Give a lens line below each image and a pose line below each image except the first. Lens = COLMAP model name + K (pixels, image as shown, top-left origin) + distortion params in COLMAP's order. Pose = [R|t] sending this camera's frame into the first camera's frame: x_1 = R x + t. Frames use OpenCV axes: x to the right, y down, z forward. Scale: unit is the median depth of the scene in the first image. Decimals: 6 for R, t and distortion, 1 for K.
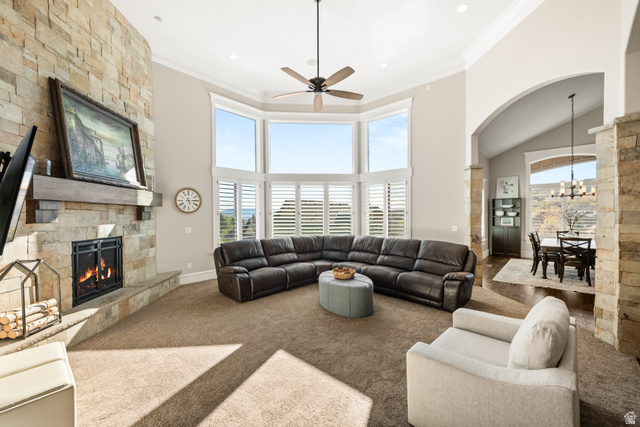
lens RADIAL K [[261.9, 0, 320.7], [0, 261.9, 216.8], [0, 0, 1]] dist [-0.001948, -0.000179]
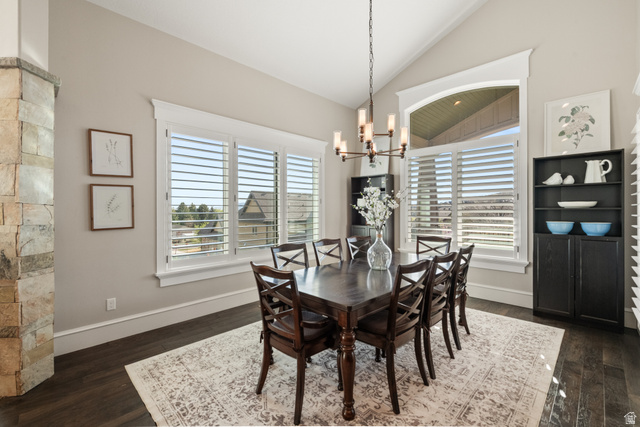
lens RADIAL K [[283.5, 0, 319.8], [0, 283.5, 208.6], [0, 0, 1]] dist [-0.002615, -0.000800]
pose [[0.998645, 0.003398, -0.051934, 0.944291], [-0.004182, 0.999879, -0.014988, 0.013381], [0.051877, 0.015185, 0.998538, 0.584486]]
